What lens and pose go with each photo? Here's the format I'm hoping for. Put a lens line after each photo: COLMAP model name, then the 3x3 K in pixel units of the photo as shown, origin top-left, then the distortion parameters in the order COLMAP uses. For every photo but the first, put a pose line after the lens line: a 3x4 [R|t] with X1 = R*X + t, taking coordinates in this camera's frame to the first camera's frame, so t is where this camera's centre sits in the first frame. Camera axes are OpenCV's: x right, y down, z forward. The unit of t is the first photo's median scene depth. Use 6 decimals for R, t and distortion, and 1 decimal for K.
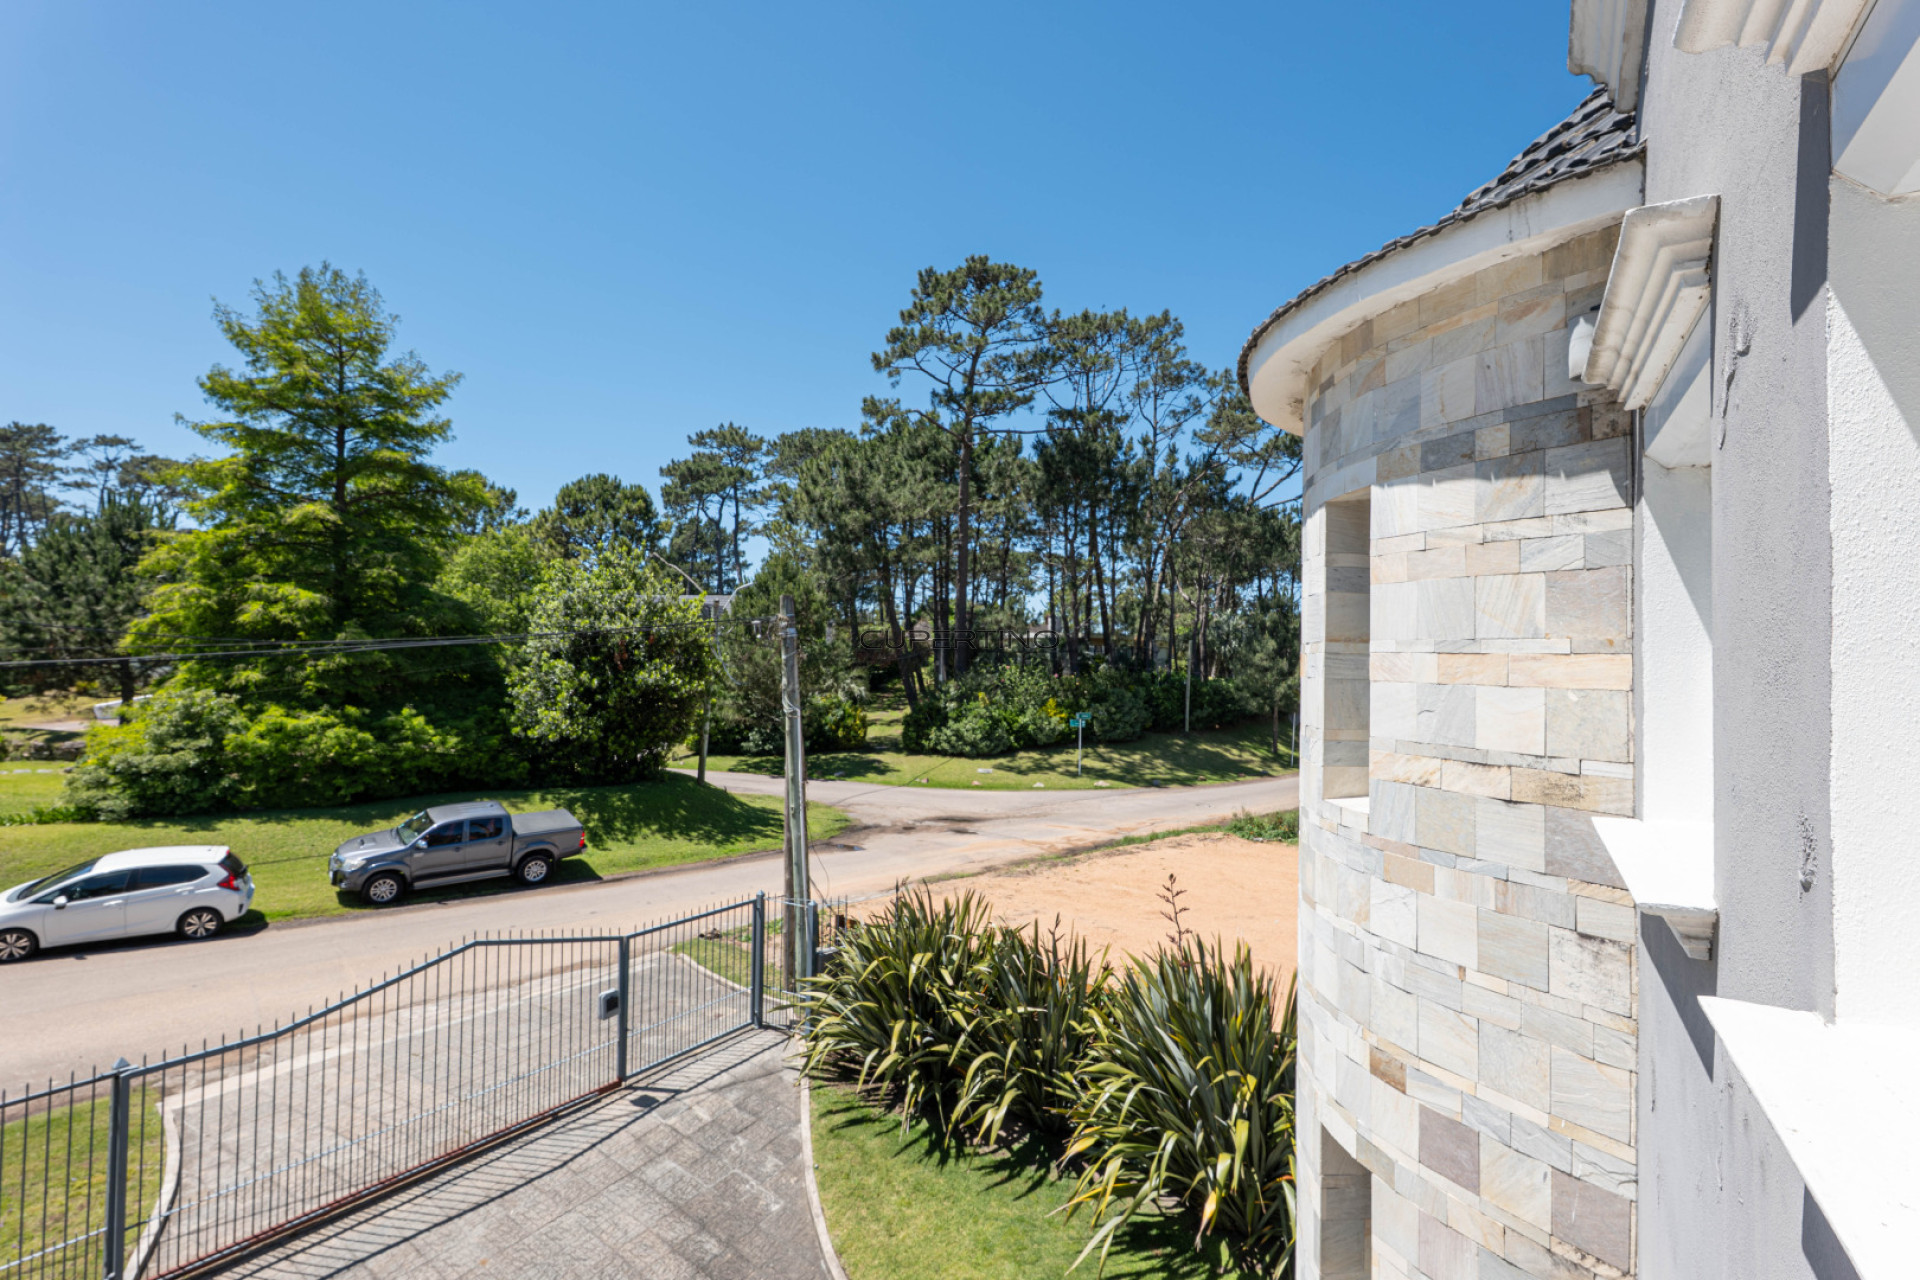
lens RADIAL K [[904.5, 0, 953.9], [0, 904.5, 639.0], [0, 0, 1]] dist [0.002855, 0.000981]
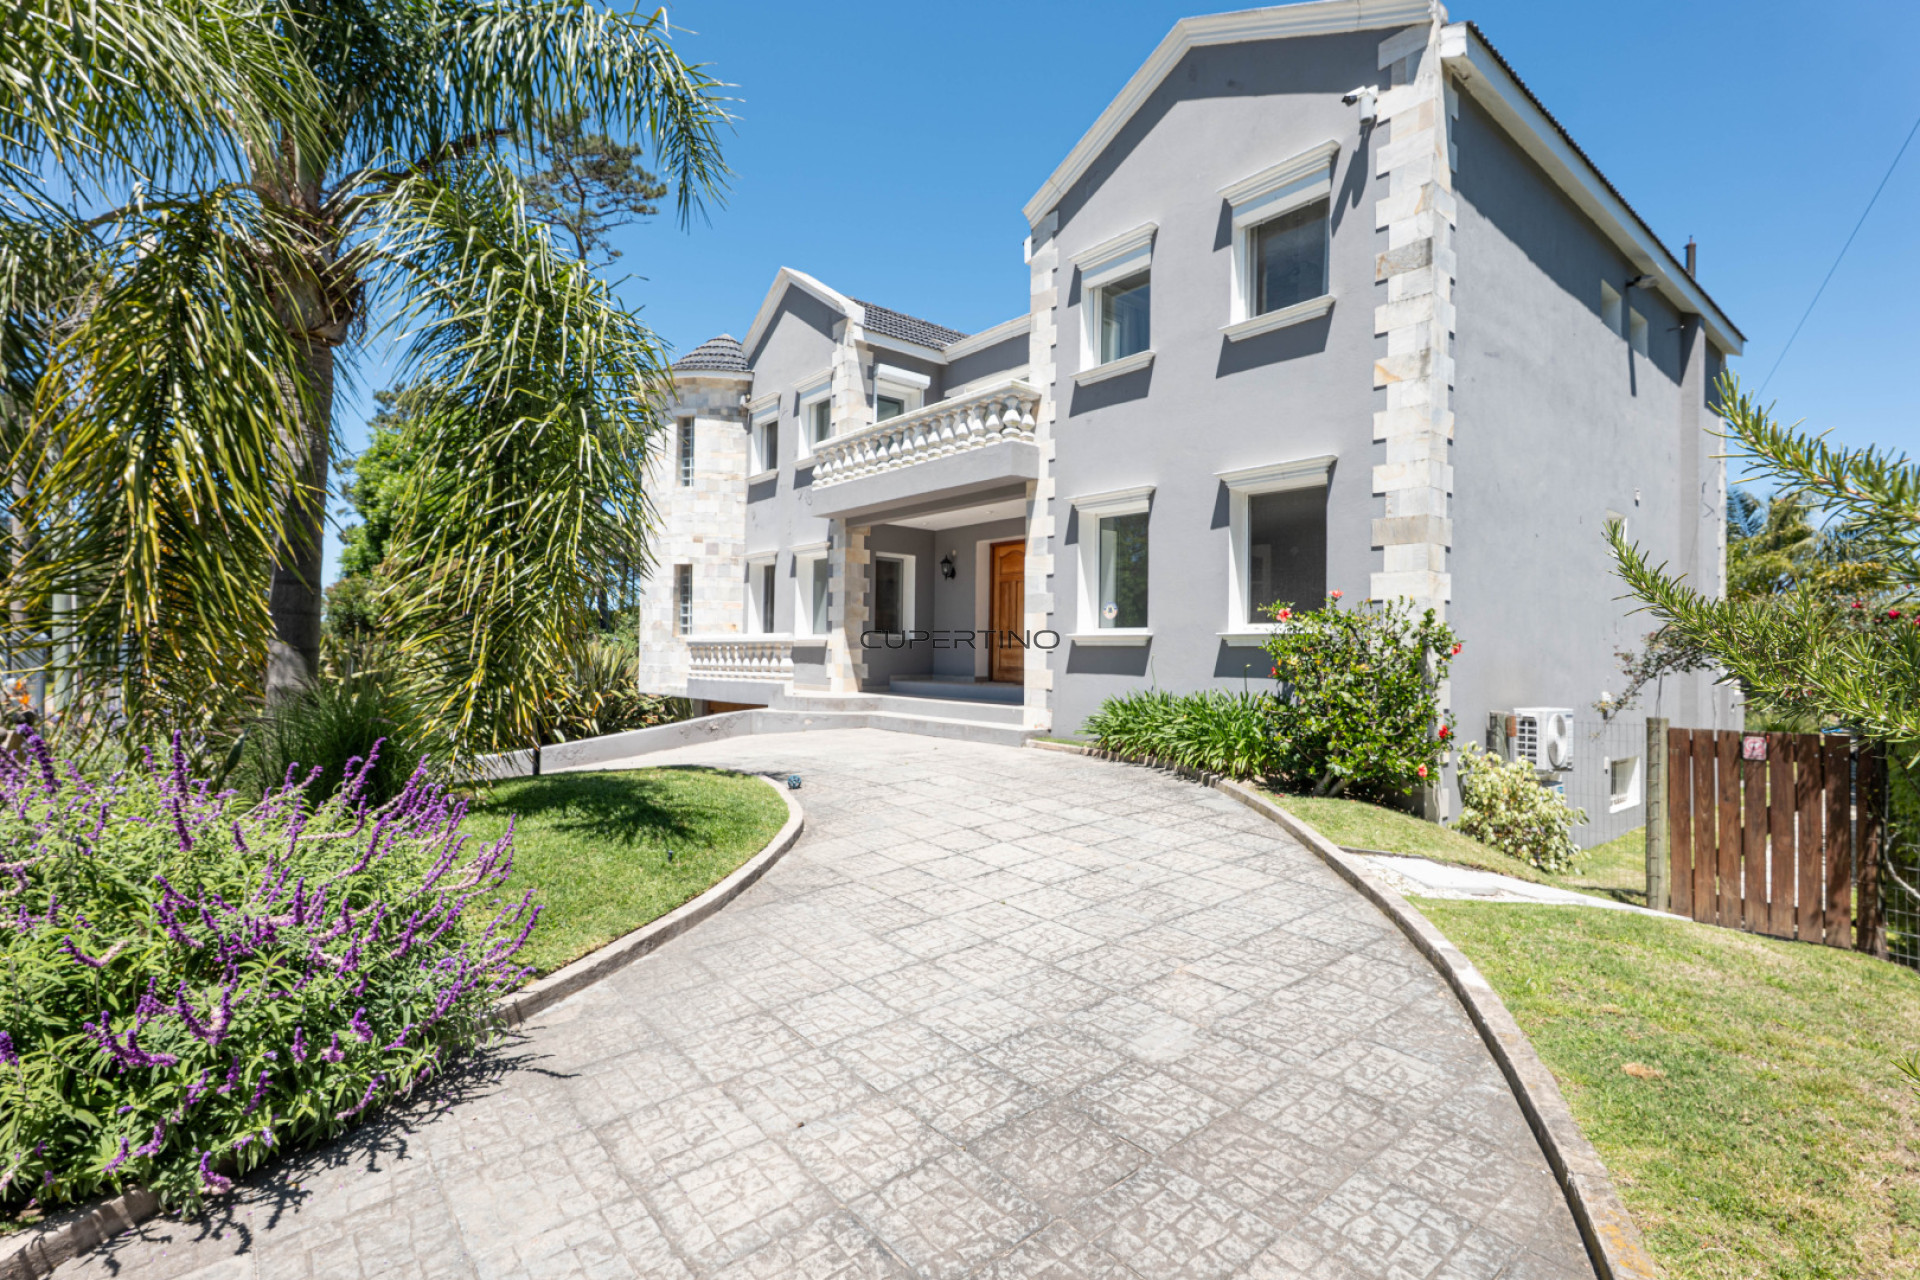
lens RADIAL K [[842.8, 0, 970.2], [0, 842.8, 648.2], [0, 0, 1]] dist [-0.002547, 0.000030]
pose [[0.305480, -0.015691, 0.952069, -0.256743], [-0.030504, 0.999190, 0.026255, 0.068791], [-0.951710, -0.037062, 0.304754, -0.133433]]
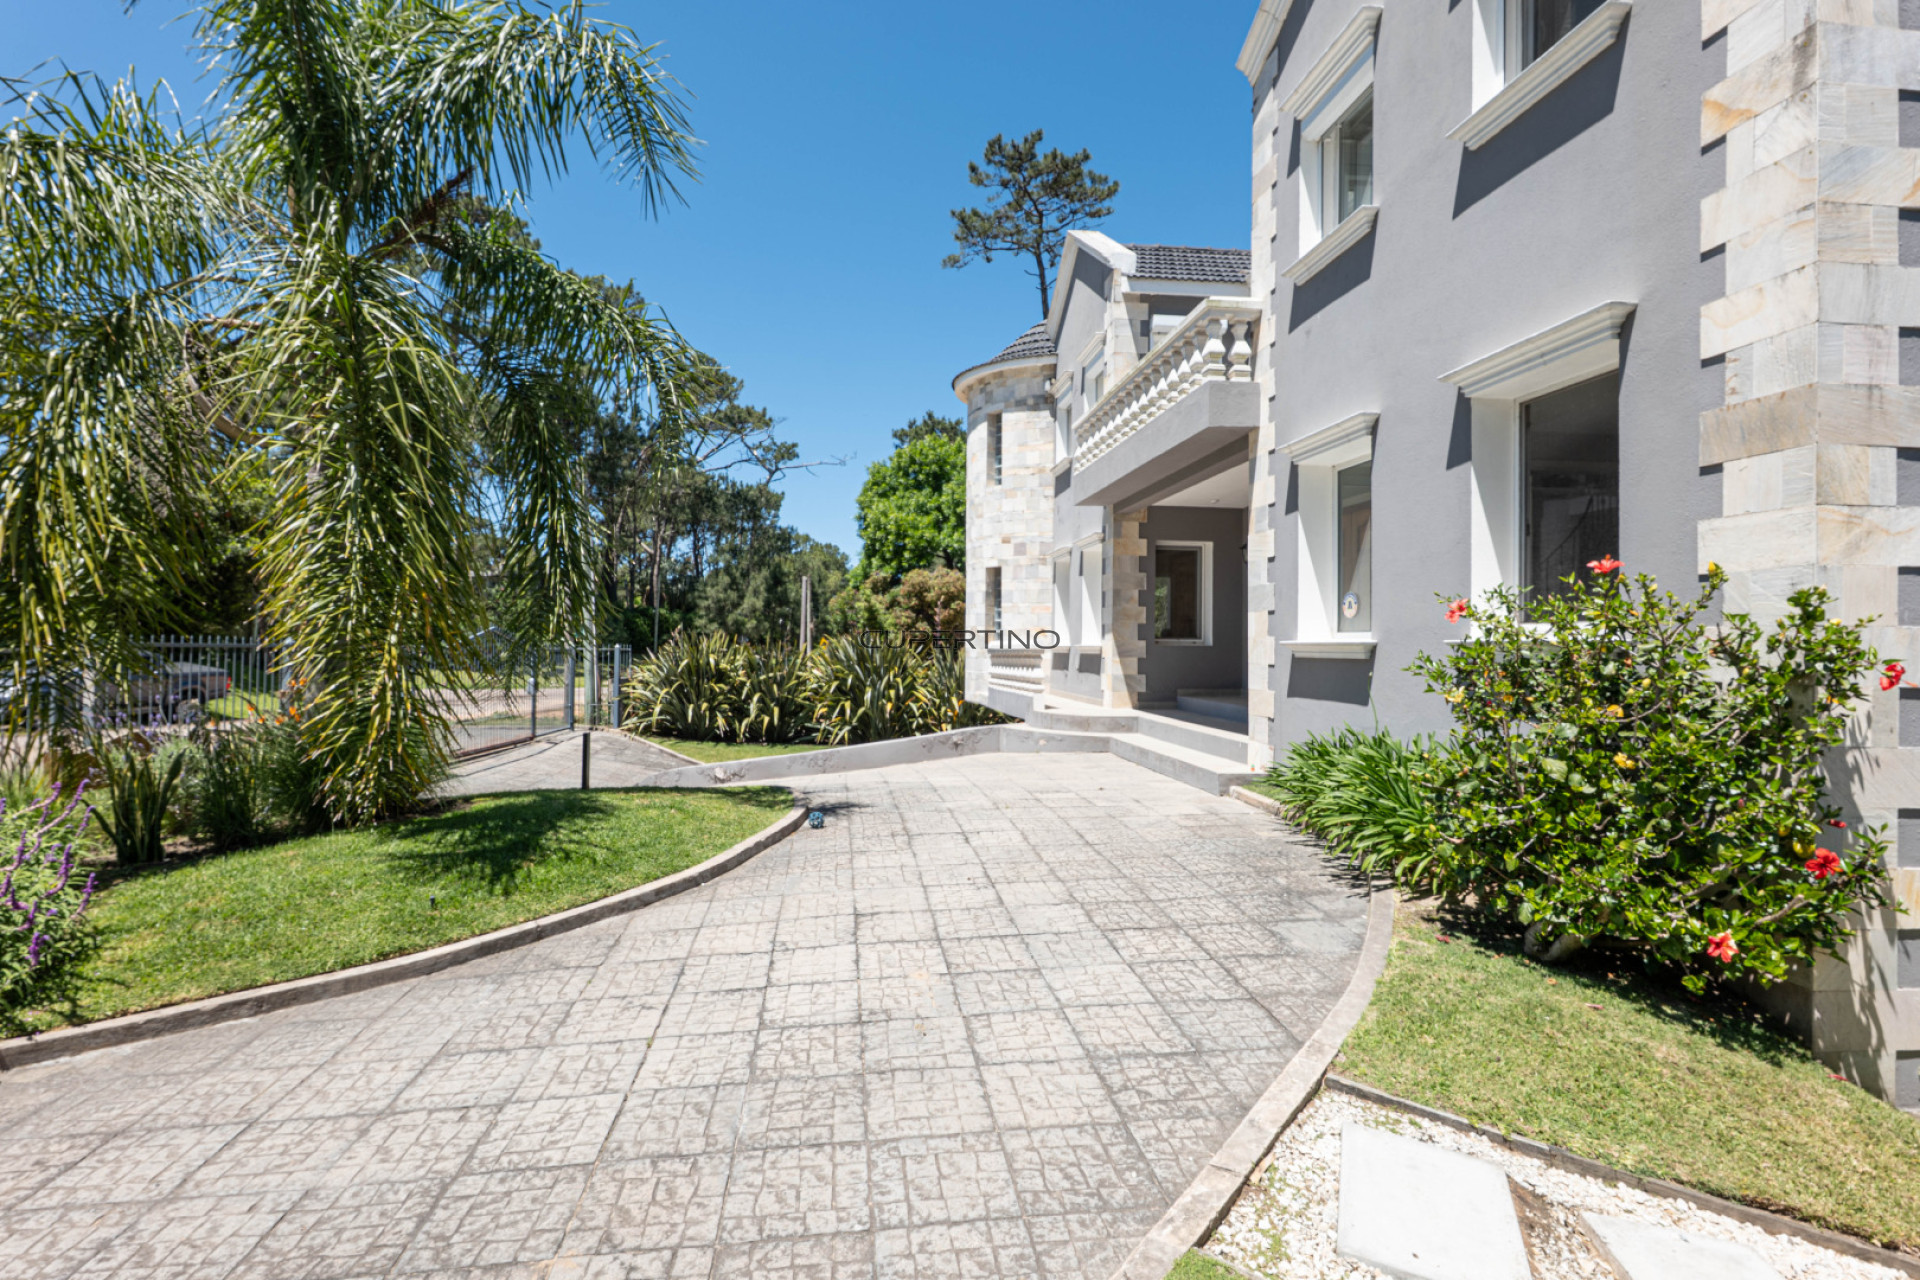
lens RADIAL K [[882.0, 0, 962.6], [0, 882.0, 632.8], [0, 0, 1]] dist [0.006955, -0.000082]
pose [[0.780900, -0.005620, 0.624631, -0.189095], [-0.008770, 0.999762, 0.019959, 0.066050], [-0.624595, -0.021064, 0.780665, -0.178023]]
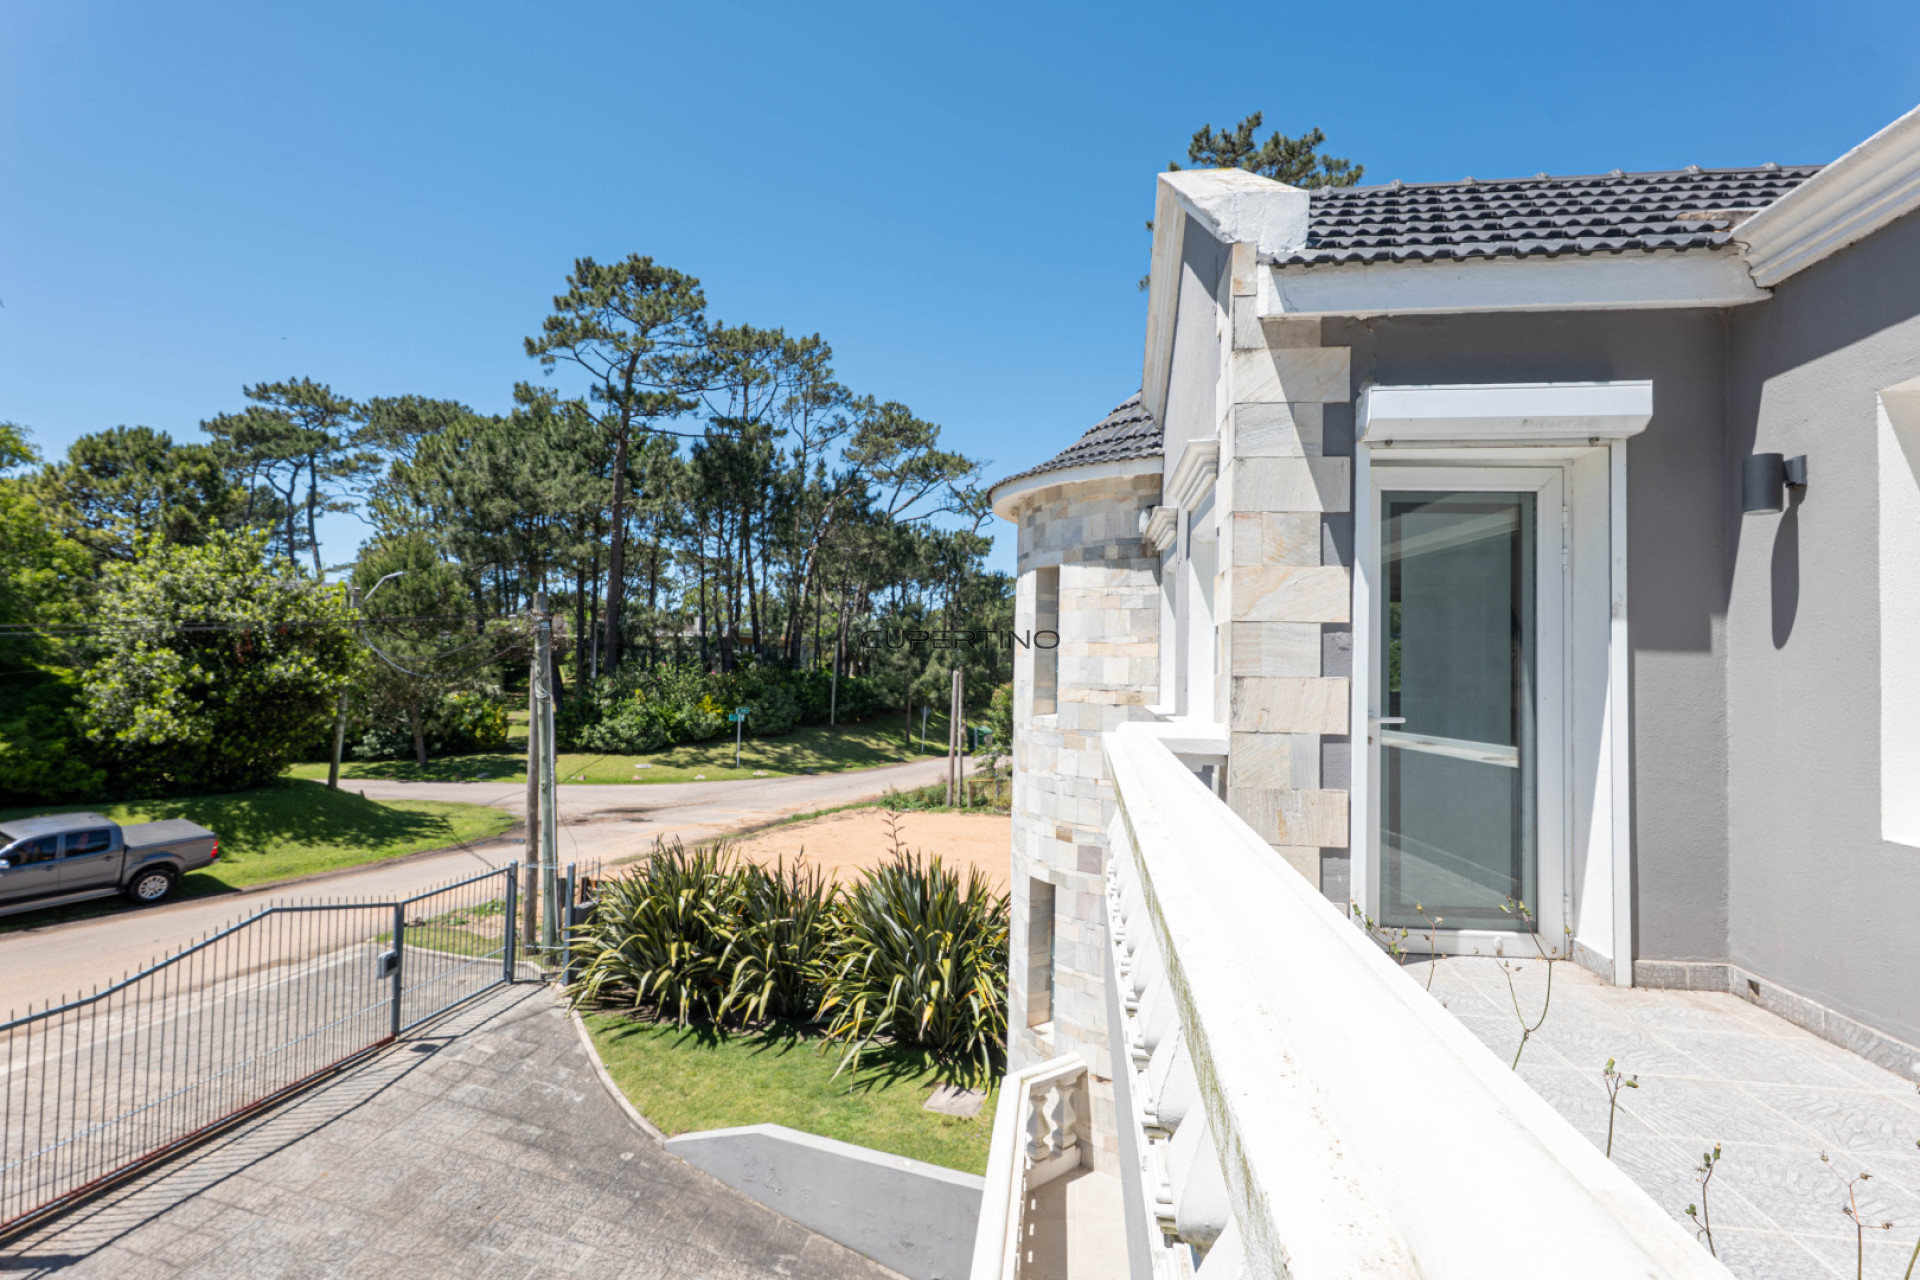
lens RADIAL K [[896.1, 0, 979.3], [0, 896.1, 637.5], [0, 0, 1]] dist [-0.000431, 0.000136]
pose [[0.906652, 0.017117, 0.421533, -0.048846], [-0.016038, 0.999853, -0.006105, 0.001547], [-0.421575, -0.001225, 0.906793, -0.067989]]
